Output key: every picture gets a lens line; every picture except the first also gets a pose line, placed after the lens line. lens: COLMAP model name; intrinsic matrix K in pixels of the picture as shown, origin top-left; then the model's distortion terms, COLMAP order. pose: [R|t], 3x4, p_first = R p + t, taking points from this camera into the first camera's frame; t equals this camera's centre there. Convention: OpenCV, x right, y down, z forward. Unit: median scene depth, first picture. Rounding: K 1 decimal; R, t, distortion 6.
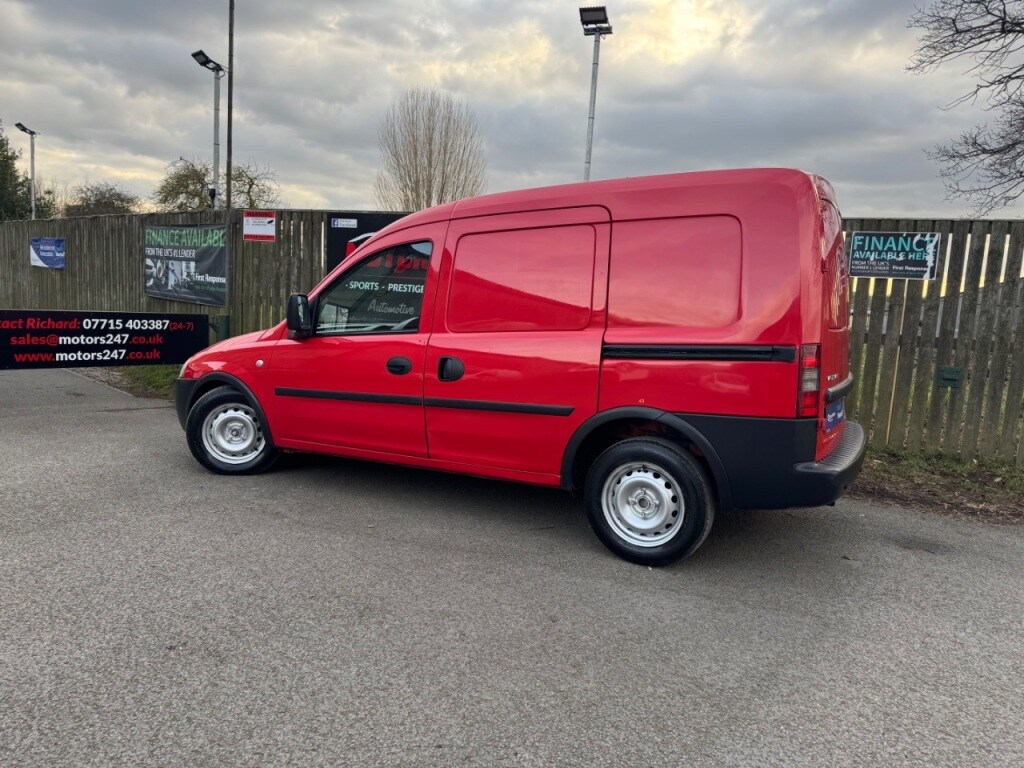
lens RADIAL K [[723.7, 0, 515.5], [0, 723.7, 387.7], [0, 0, 1]] dist [0.035109, -0.042274]
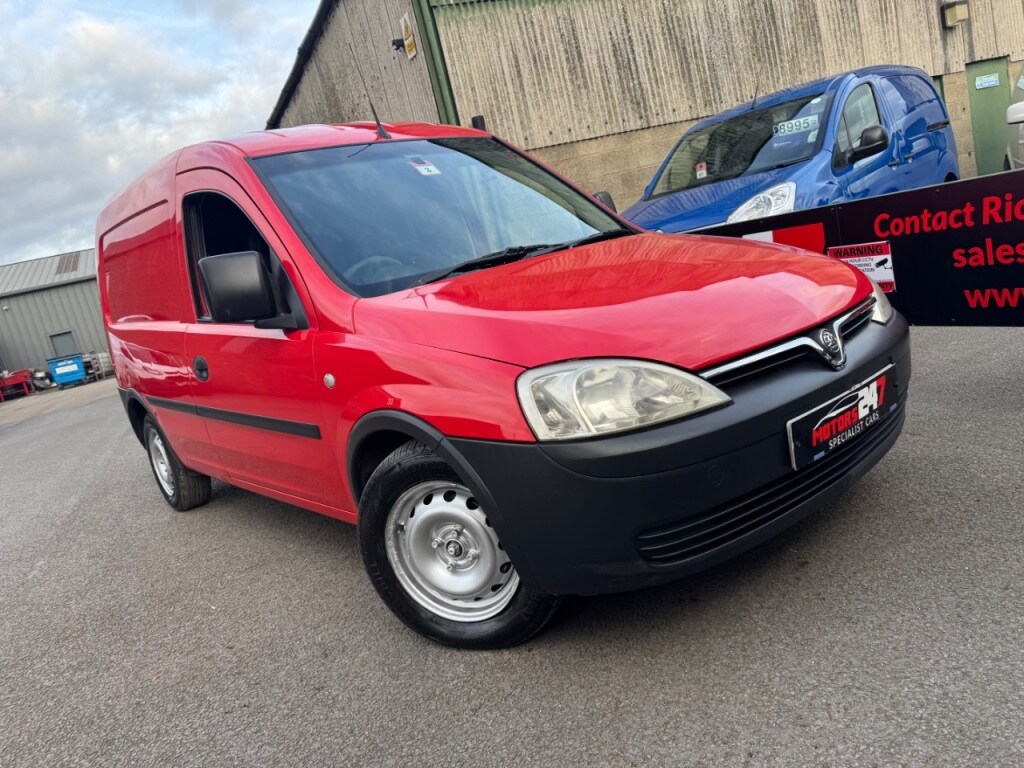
lens RADIAL K [[723.7, 0, 508.1], [0, 723.7, 387.1], [0, 0, 1]] dist [0.035109, -0.042274]
pose [[-0.458612, 0.205301, -0.864596, -0.177194], [0.086041, 0.978634, 0.186740, -0.080989], [0.884461, 0.011251, -0.466478, 0.853257]]
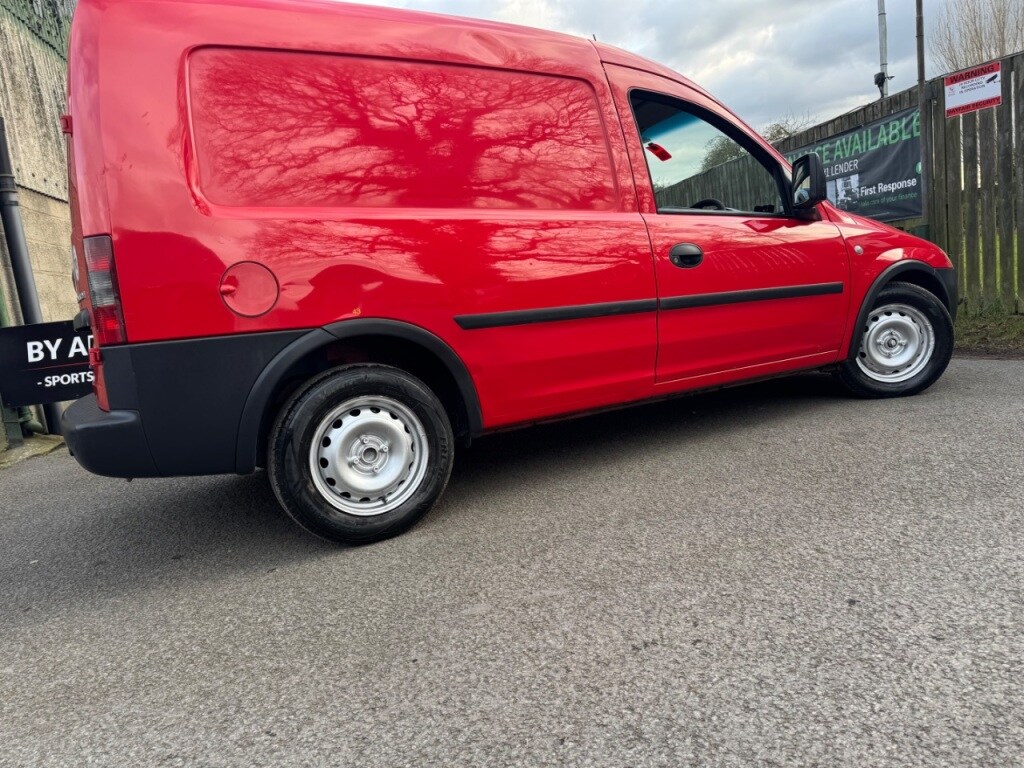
lens RADIAL K [[723.7, 0, 516.4], [0, 723.7, 389.4], [0, 0, 1]] dist [0.035109, -0.042274]
pose [[0.767139, -0.060192, -0.638651, -0.270064], [0.084856, 0.996361, 0.008022, 0.032615], [0.635844, -0.060347, 0.769455, 0.139871]]
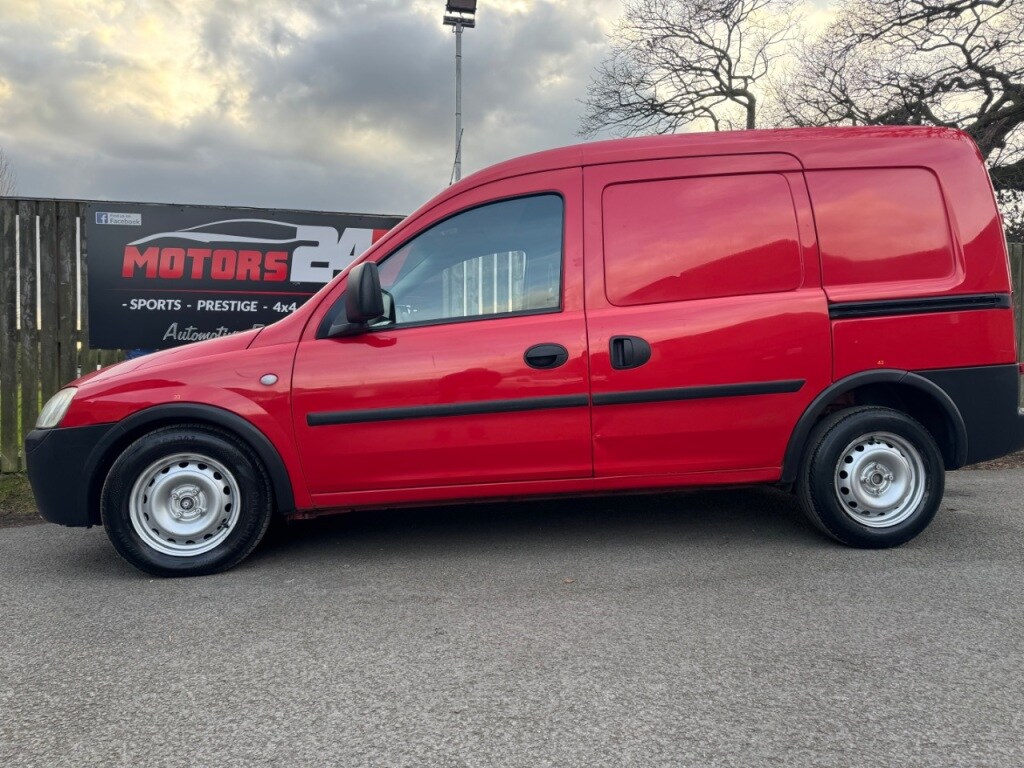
lens RADIAL K [[723.7, 0, 515.8], [0, 723.7, 386.0], [0, 0, 1]] dist [0.035109, -0.042274]
pose [[0.831739, -0.069716, 0.550773, -0.319780], [0.119642, 0.991281, -0.055200, 0.019664], [-0.542122, 0.111807, 0.832828, 0.222376]]
